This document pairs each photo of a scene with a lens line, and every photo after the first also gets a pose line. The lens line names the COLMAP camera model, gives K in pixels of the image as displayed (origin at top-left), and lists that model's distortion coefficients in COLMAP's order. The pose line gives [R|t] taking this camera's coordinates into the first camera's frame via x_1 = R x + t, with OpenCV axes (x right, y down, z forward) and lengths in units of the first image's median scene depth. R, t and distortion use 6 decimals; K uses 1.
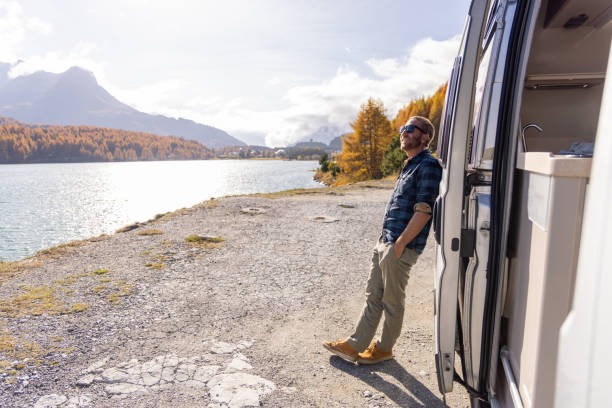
lens RADIAL K [[409.2, 0, 309.4], [0, 409.2, 206.6], [0, 0, 1]] dist [0.004631, -0.000770]
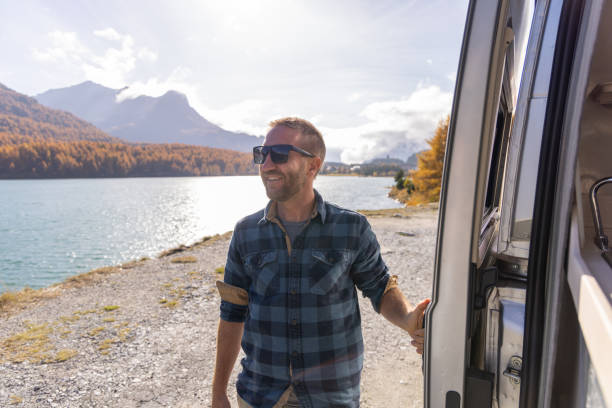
lens RADIAL K [[409.2, 0, 309.4], [0, 409.2, 206.6], [0, 0, 1]] dist [0.004631, -0.000770]
pose [[0.983034, 0.021296, -0.182184, 0.071400], [-0.028376, 0.998936, -0.036342, -0.035927], [0.181217, 0.040895, 0.982593, 0.116064]]
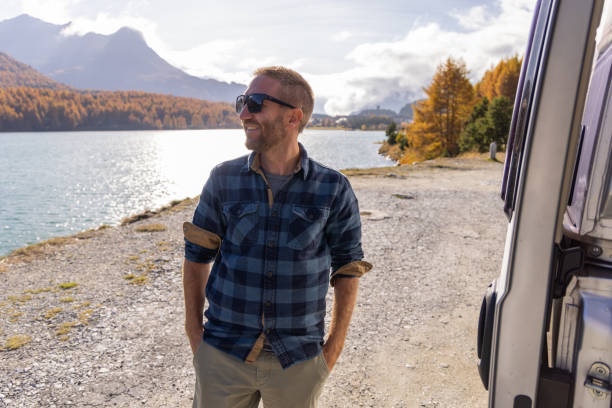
lens RADIAL K [[461.7, 0, 307.4], [0, 461.7, 207.0], [0, 0, 1]] dist [0.000813, 0.006140]
pose [[0.989506, 0.033278, -0.140608, 0.053032], [-0.025867, 0.998195, 0.054208, -0.039177], [0.142158, -0.050002, 0.988580, 0.135673]]
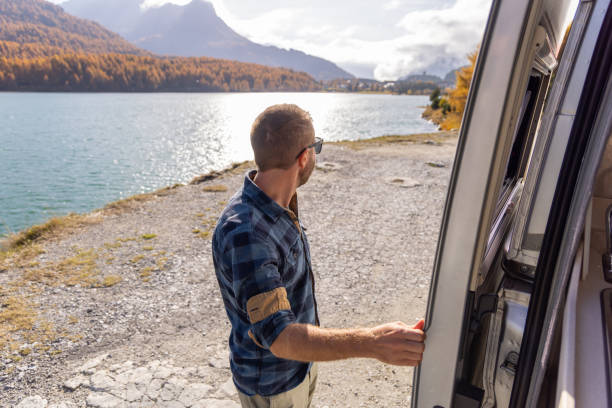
lens RADIAL K [[409.4, 0, 309.1], [0, 409.4, 202.8], [0, 0, 1]] dist [0.004283, -0.001465]
pose [[0.966688, 0.085069, -0.241408, 0.075026], [-0.048556, 0.986976, 0.153362, -0.067879], [0.251310, -0.136532, 0.958229, 0.111134]]
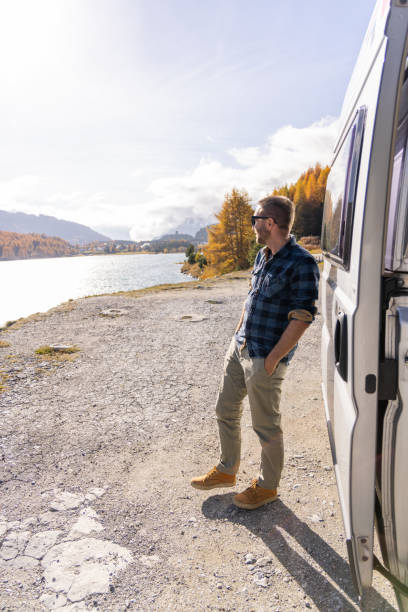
lens RADIAL K [[409.2, 0, 204.0], [0, 409.2, 306.0], [0, 0, 1]] dist [0.004631, -0.000770]
pose [[0.996839, -0.050108, 0.061661, 0.011915], [0.048980, 0.998606, 0.019684, -0.017750], [-0.062561, -0.016602, 0.997903, 0.092772]]
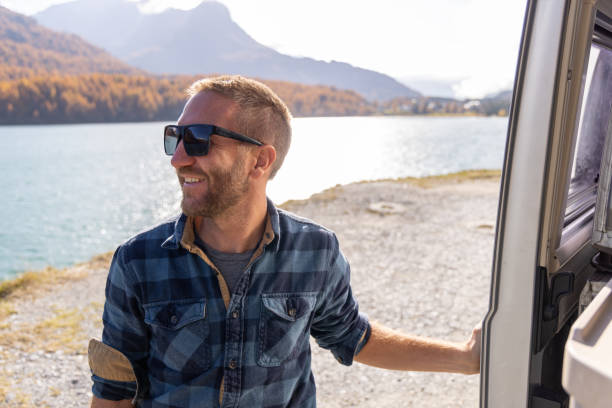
lens RADIAL K [[584.8, 0, 304.7], [0, 584.8, 200.3], [0, 0, 1]] dist [0.002871, 0.003251]
pose [[0.939956, 0.043646, -0.338494, 0.088406], [-0.034107, 0.998837, 0.034080, -0.043914], [0.339587, -0.020489, 0.940351, 0.064186]]
